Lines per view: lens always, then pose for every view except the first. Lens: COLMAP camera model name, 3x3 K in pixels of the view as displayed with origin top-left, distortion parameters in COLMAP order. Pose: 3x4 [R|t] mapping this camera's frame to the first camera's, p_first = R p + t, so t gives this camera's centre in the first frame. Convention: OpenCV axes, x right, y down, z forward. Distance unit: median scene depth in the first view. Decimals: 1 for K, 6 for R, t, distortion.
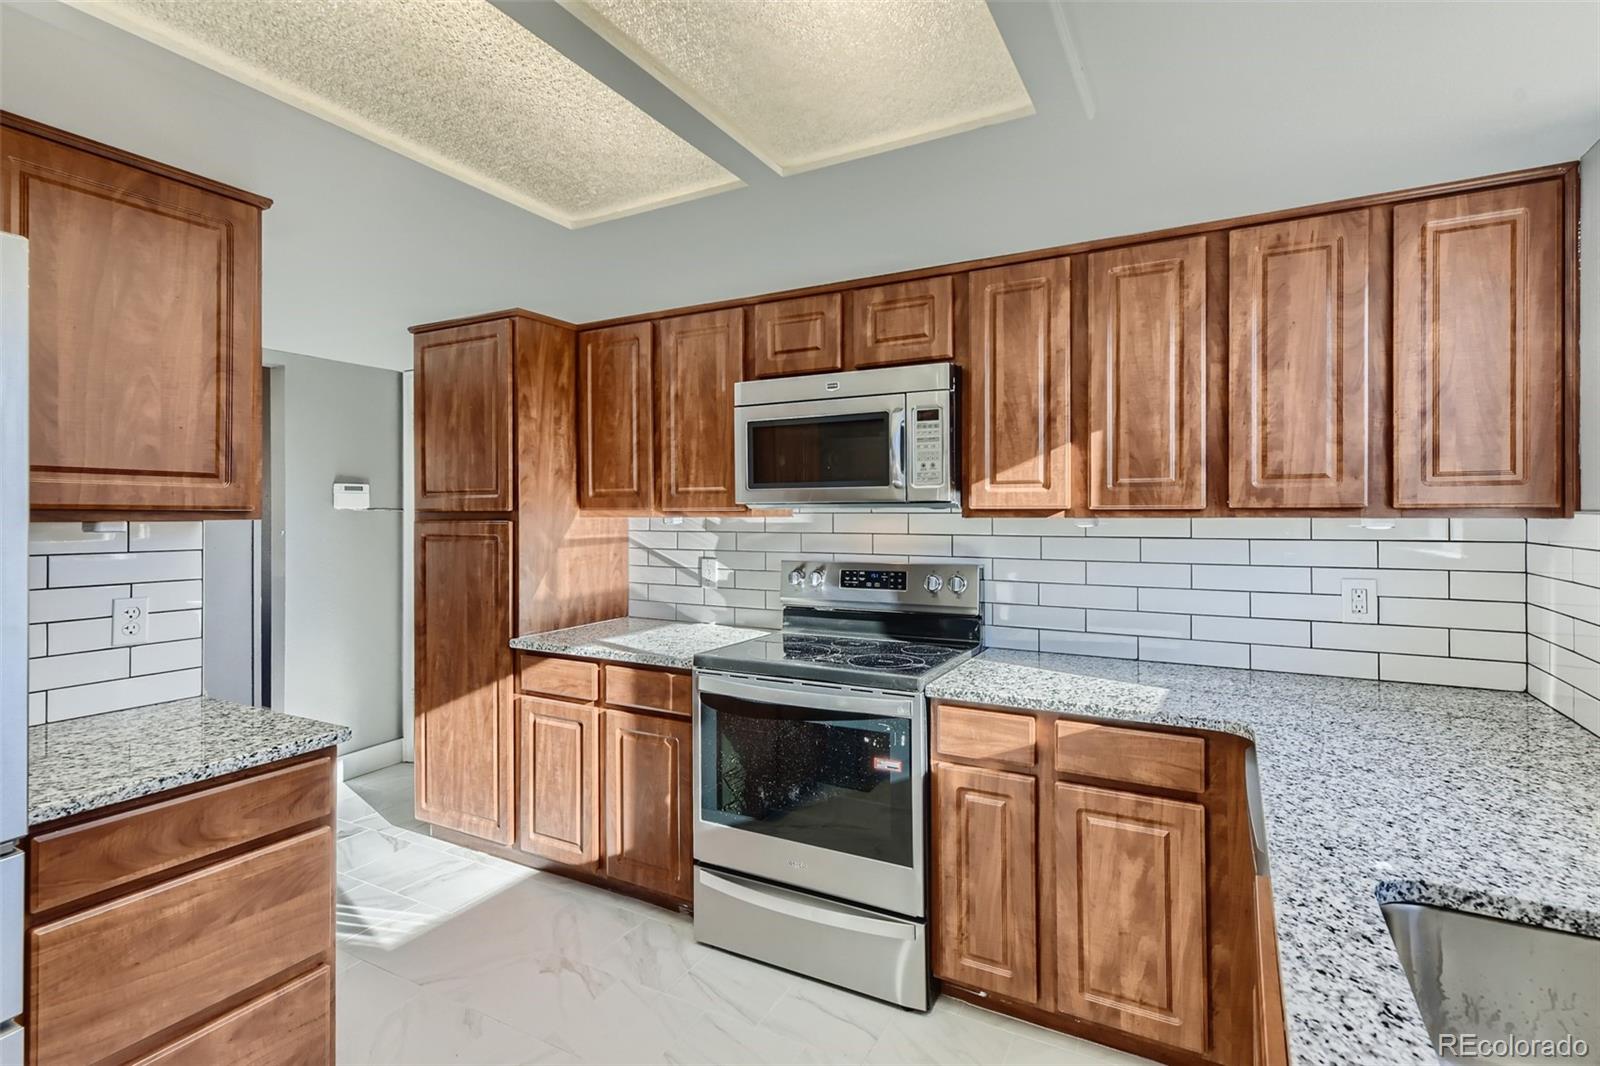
lens RADIAL K [[772.1, 0, 797.0], [0, 772.1, 511.6], [0, 0, 1]] dist [0.012754, -0.000228]
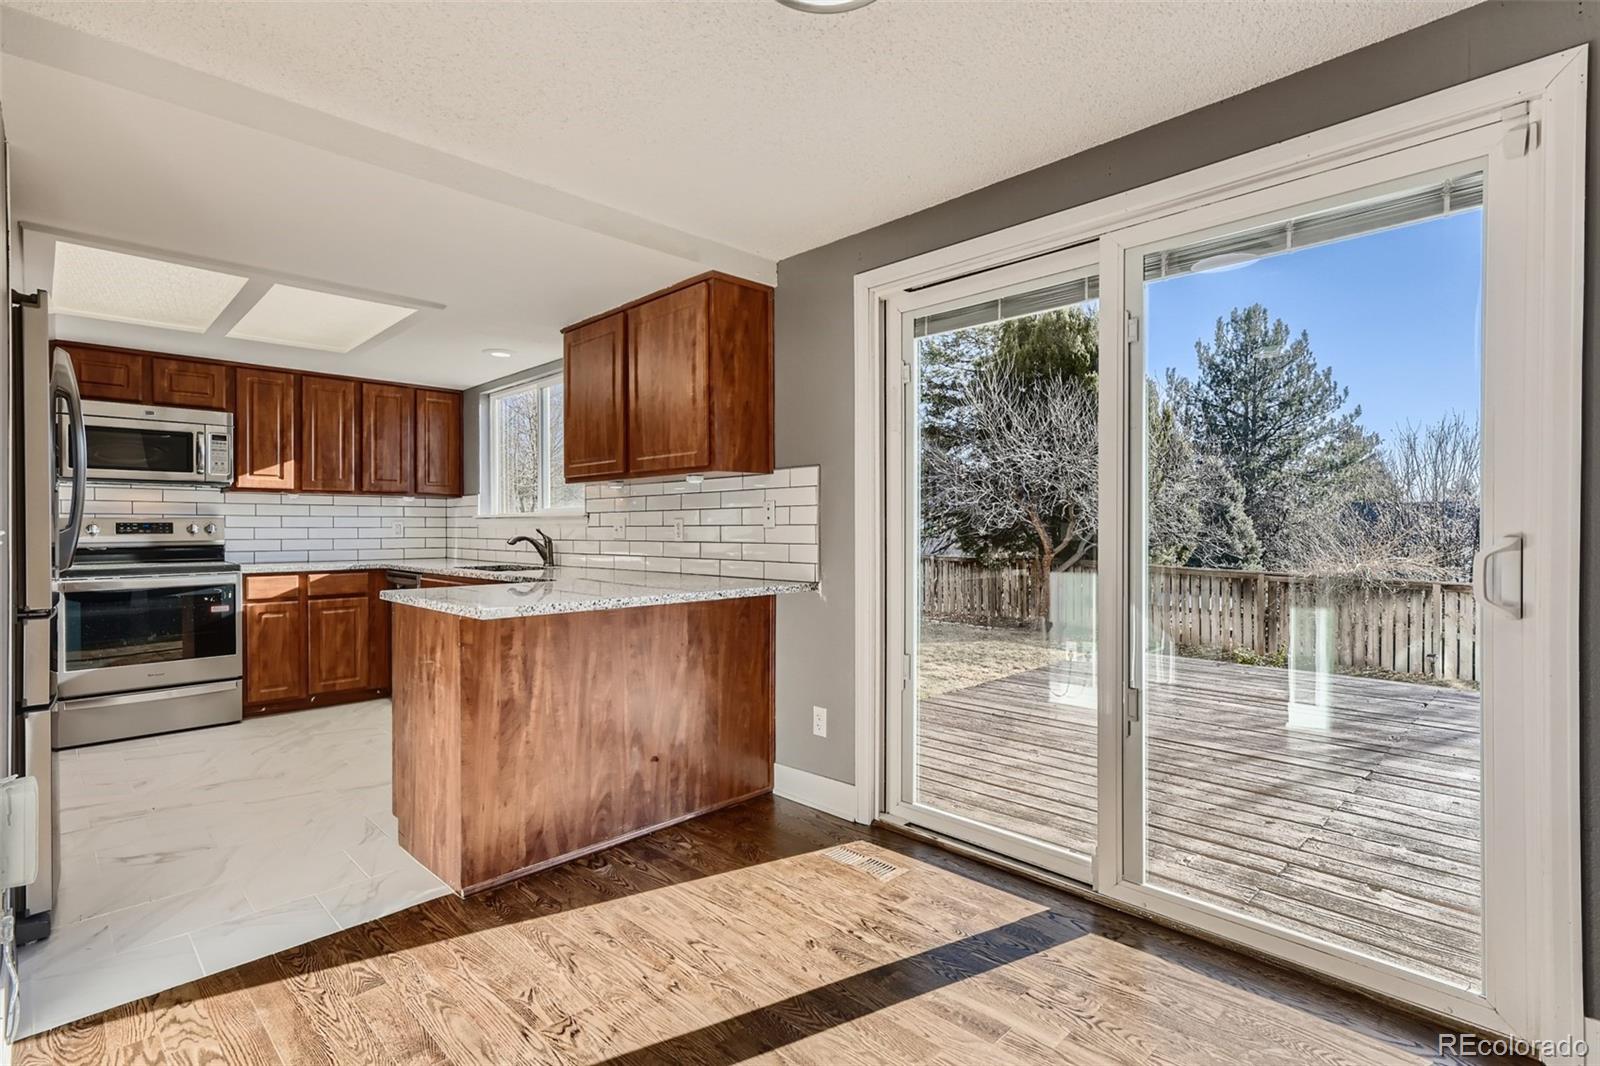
lens RADIAL K [[772.1, 0, 785.4], [0, 772.1, 532.3], [0, 0, 1]] dist [0.012754, -0.000228]
pose [[0.296386, -0.002244, 0.955066, -1.434391], [-0.000753, 0.999996, 0.002583, 0.120662], [-0.955068, -0.001485, 0.296383, -1.062498]]
